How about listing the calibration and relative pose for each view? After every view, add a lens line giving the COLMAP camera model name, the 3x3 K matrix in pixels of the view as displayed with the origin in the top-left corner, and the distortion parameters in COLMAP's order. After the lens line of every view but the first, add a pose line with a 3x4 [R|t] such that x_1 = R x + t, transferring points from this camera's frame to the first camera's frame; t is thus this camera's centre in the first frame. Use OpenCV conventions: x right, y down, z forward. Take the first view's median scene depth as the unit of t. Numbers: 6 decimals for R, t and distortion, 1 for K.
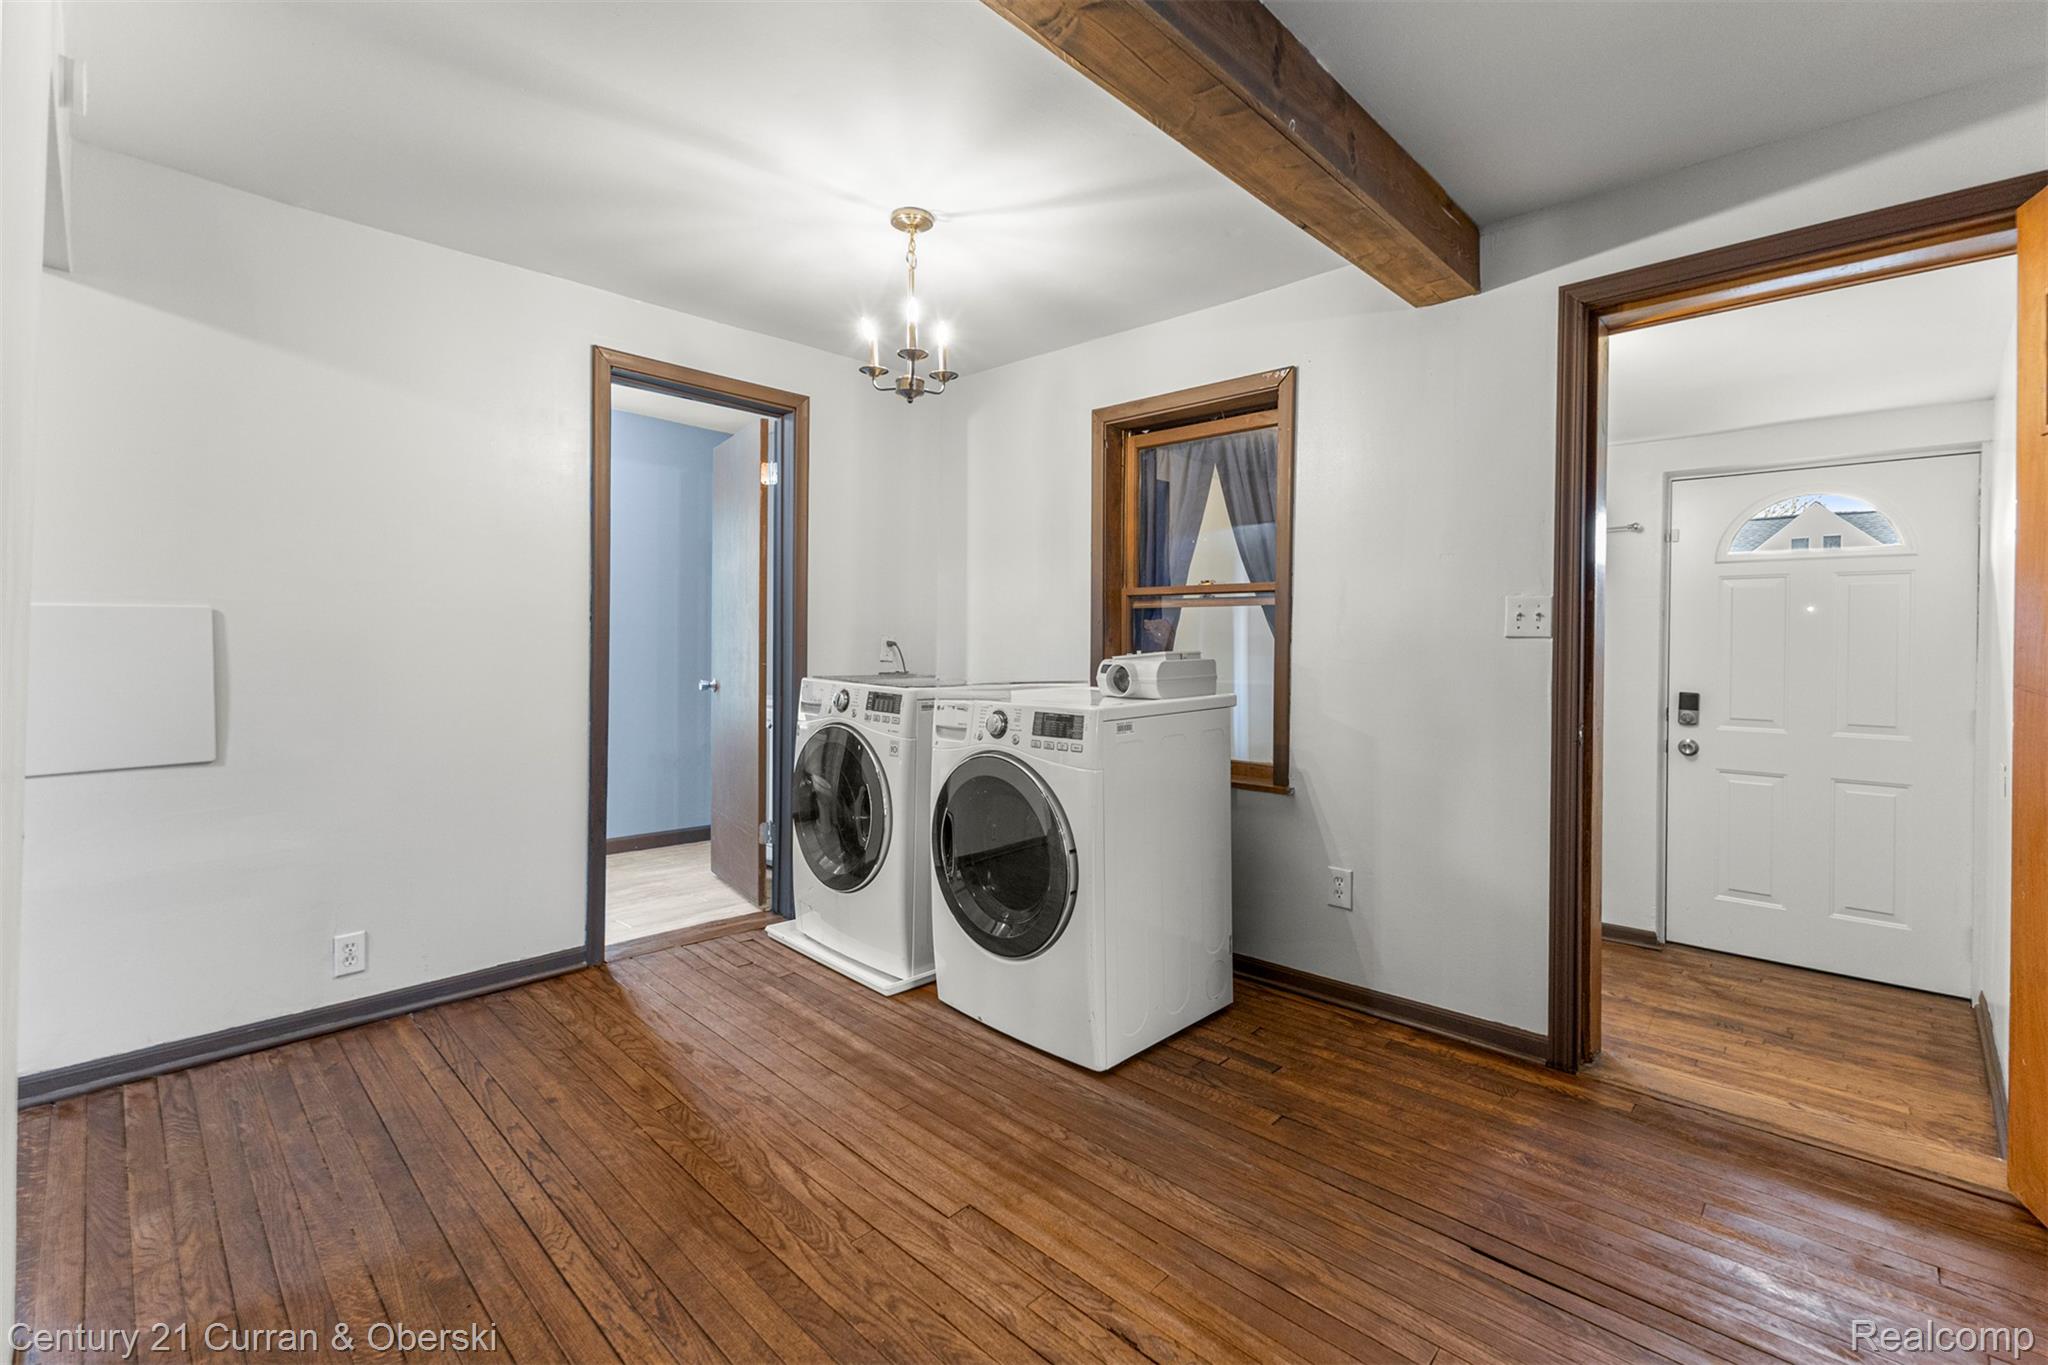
lens RADIAL K [[891.2, 0, 1016.3], [0, 891.2, 637.2], [0, 0, 1]] dist [0.013566, -0.003607]
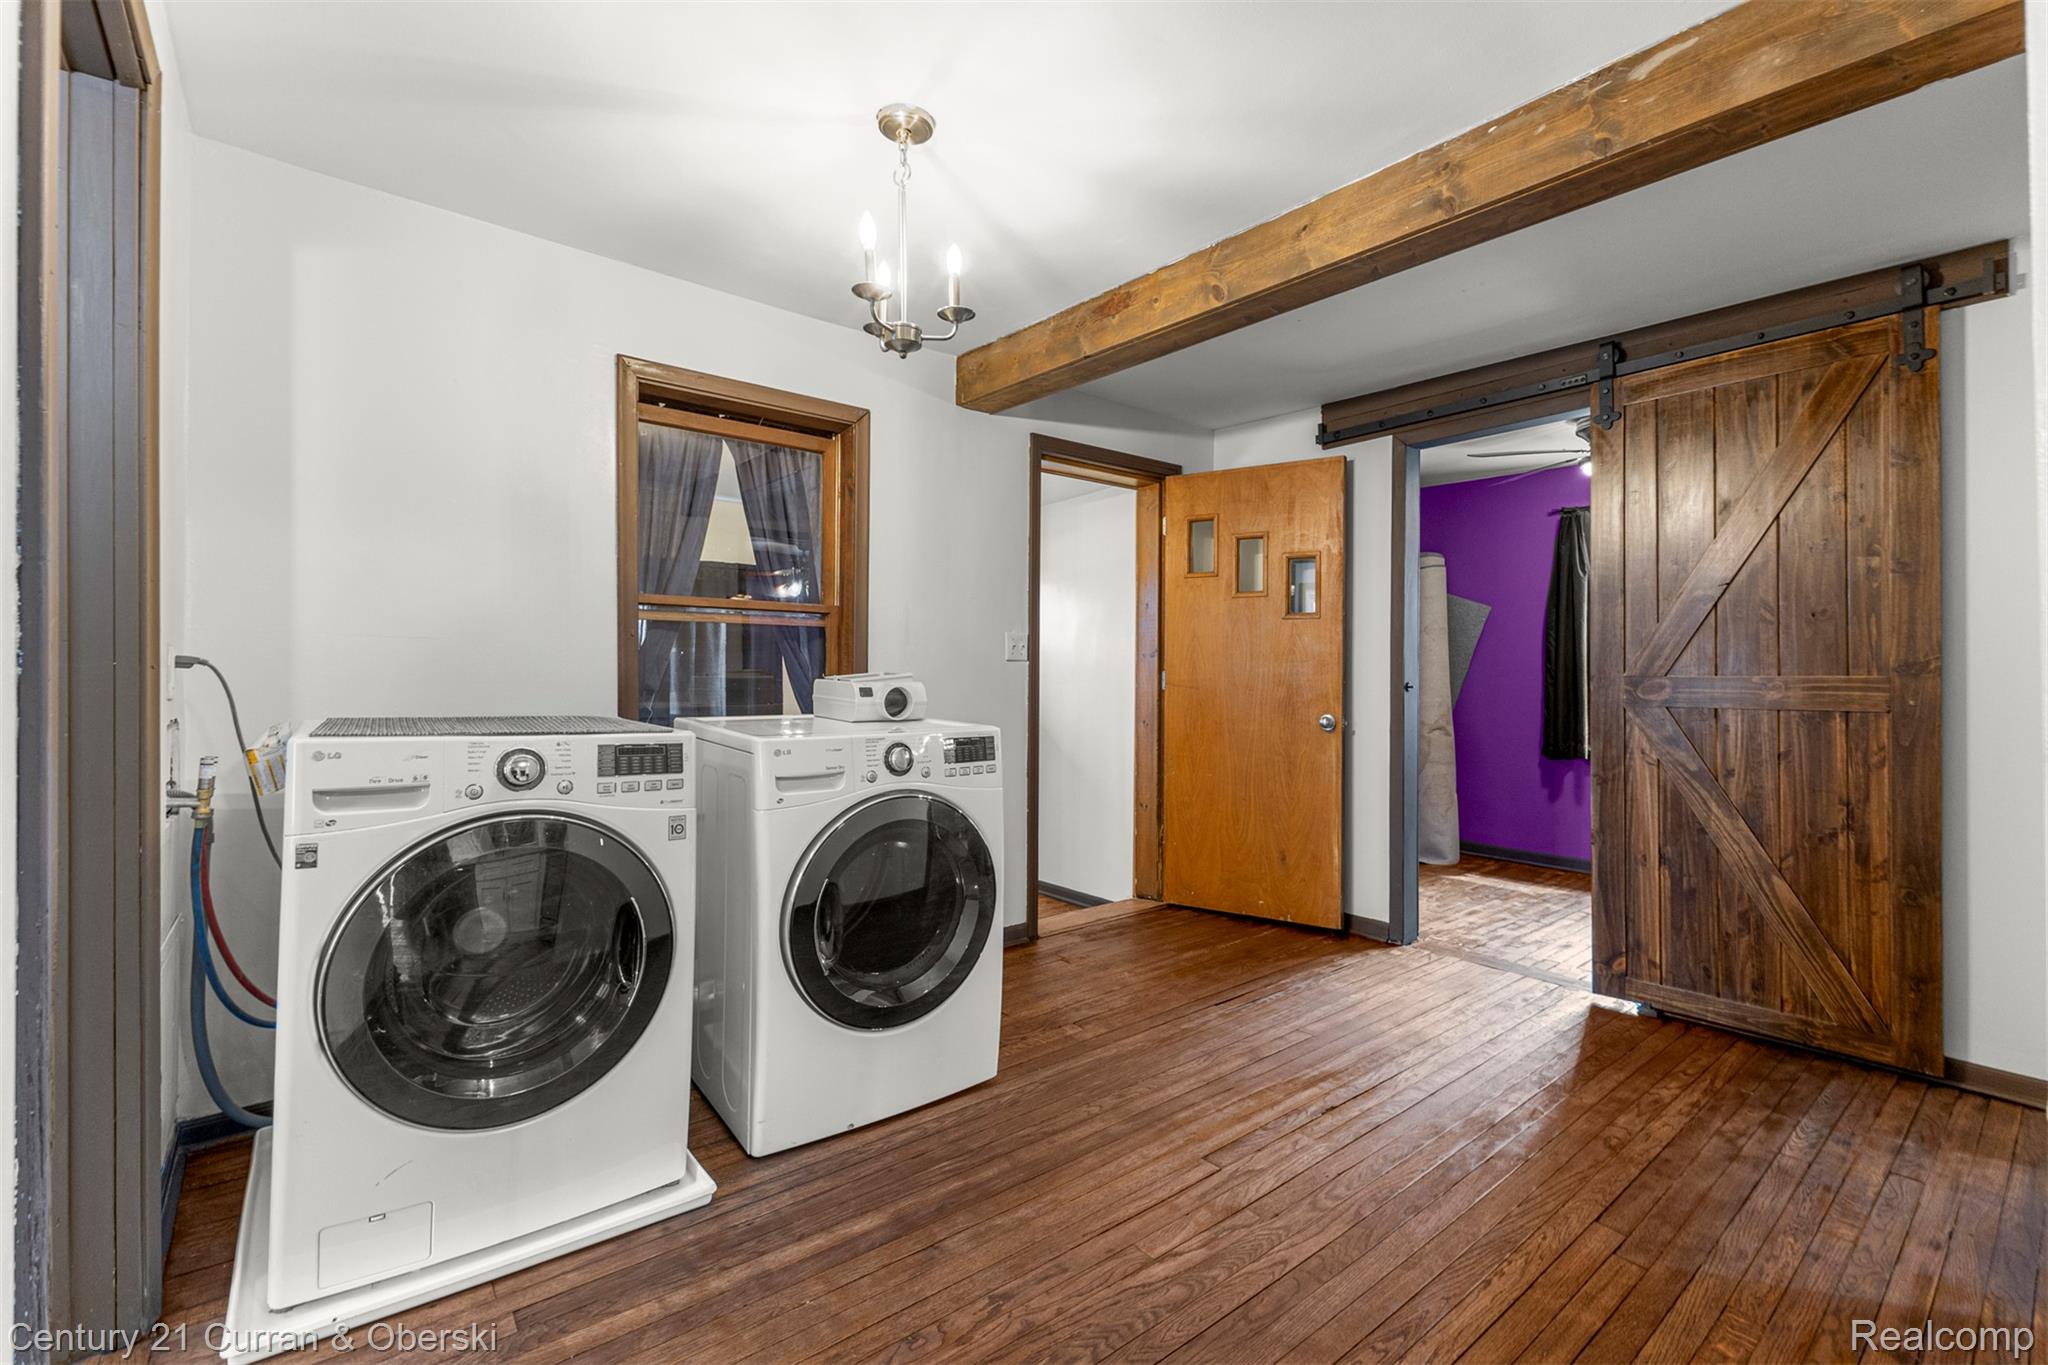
lens RADIAL K [[891.2, 0, 1019.5], [0, 891.2, 677.2], [0, 0, 1]] dist [0.013566, -0.003607]
pose [[0.117327, -0.011264, 0.993029, -0.888113], [-0.009288, 0.999879, 0.012440, 0.007497], [-0.993050, -0.010683, 0.117209, 0.814142]]
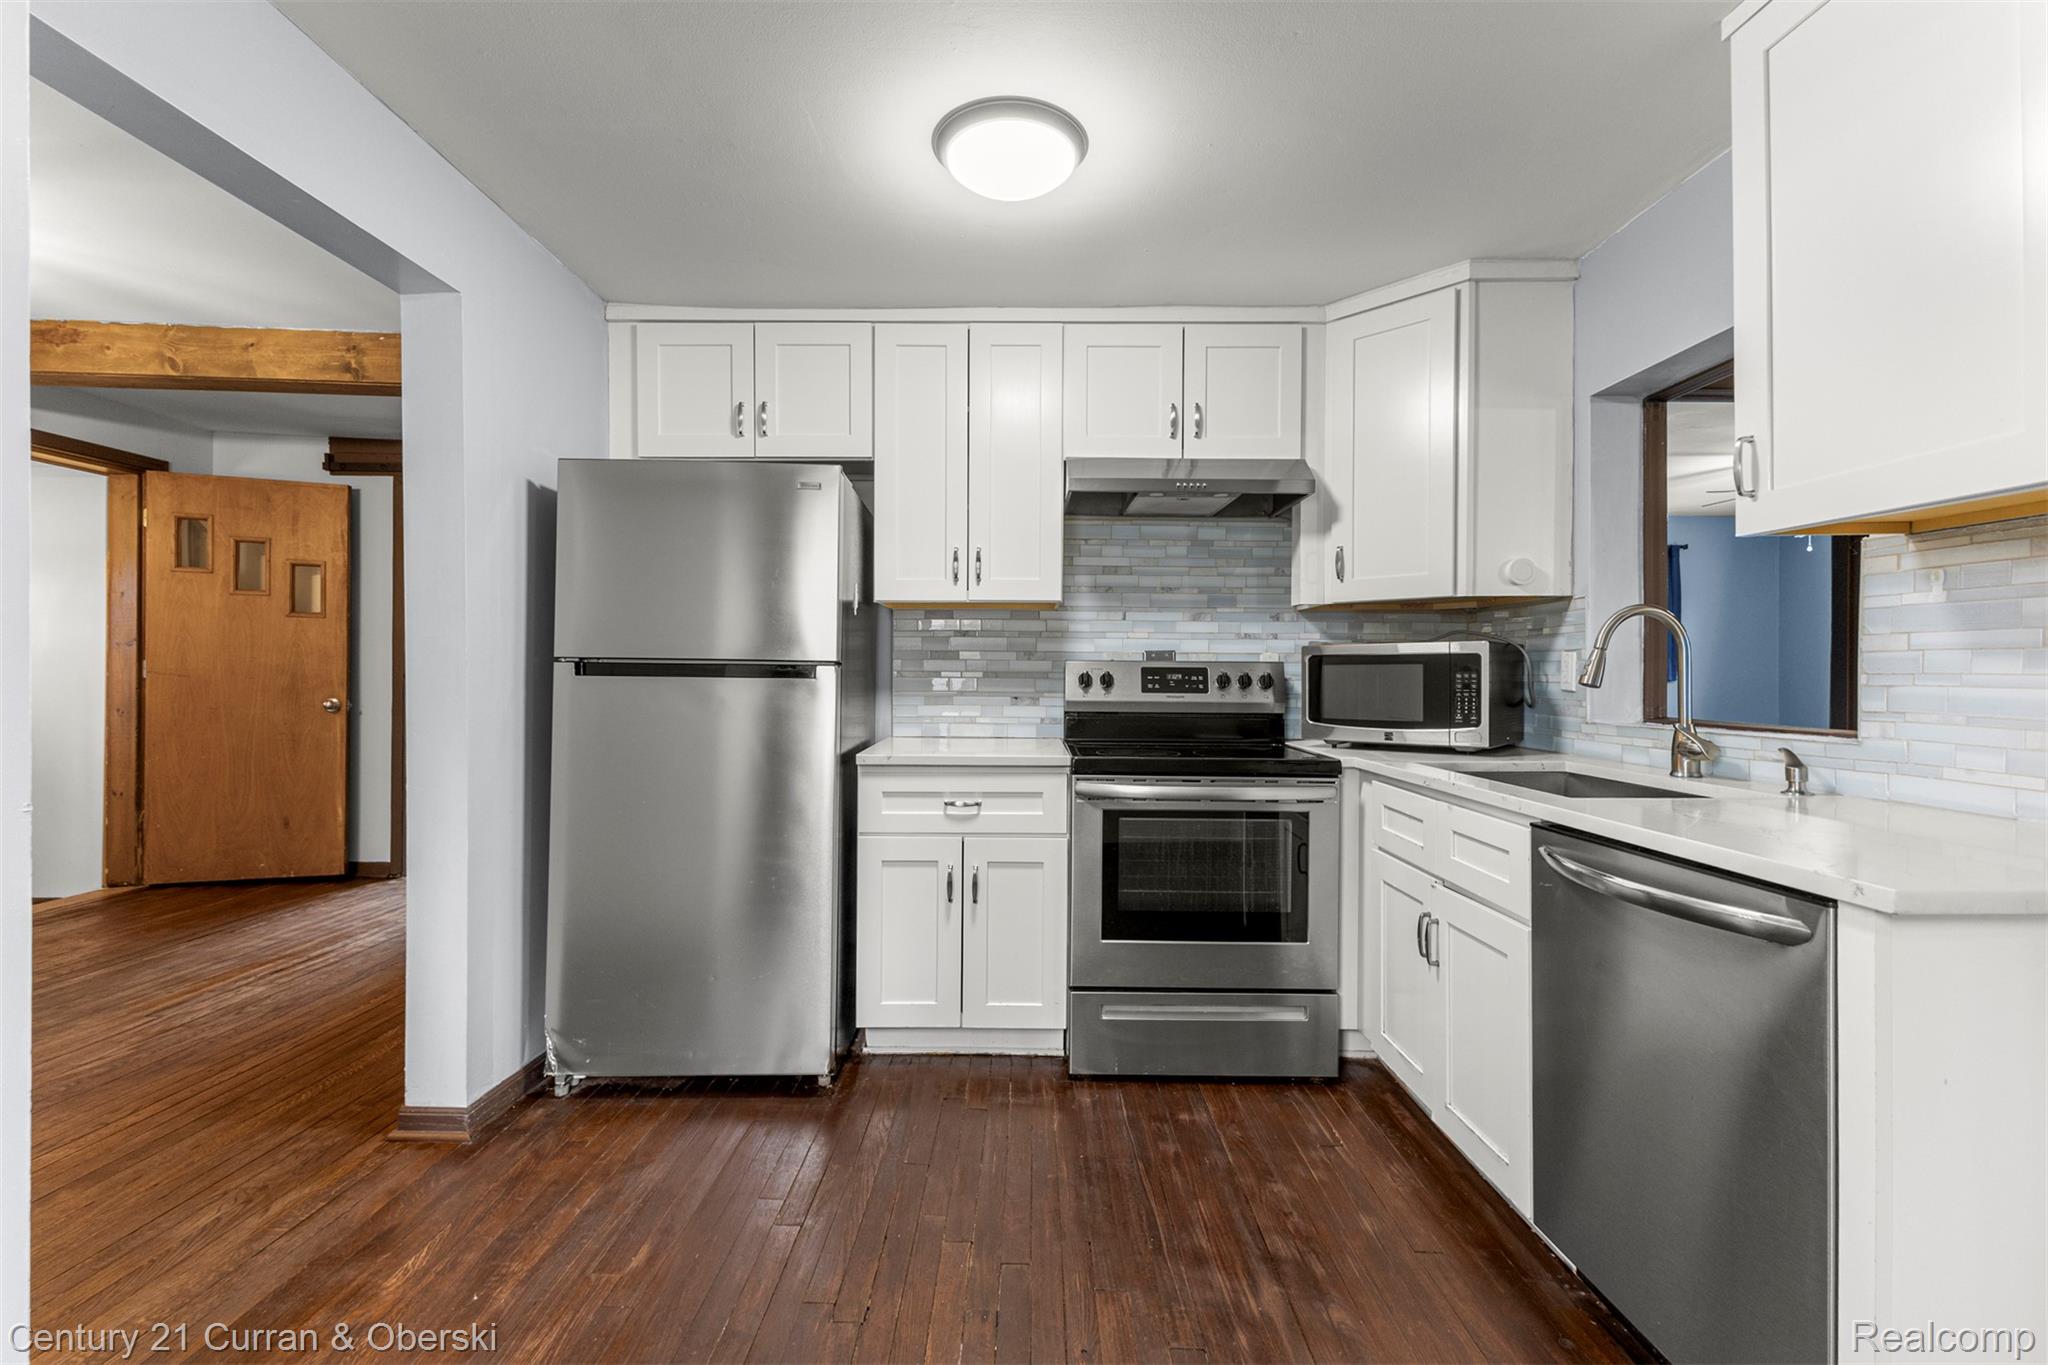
lens RADIAL K [[891.2, 0, 1027.9], [0, 891.2, 676.5], [0, 0, 1]] dist [0.013566, -0.003607]
pose [[-0.703098, -0.018124, 0.710862, -1.654167], [-0.019077, 0.999796, 0.006623, 0.001185], [-0.710838, -0.008905, -0.703300, 0.747644]]
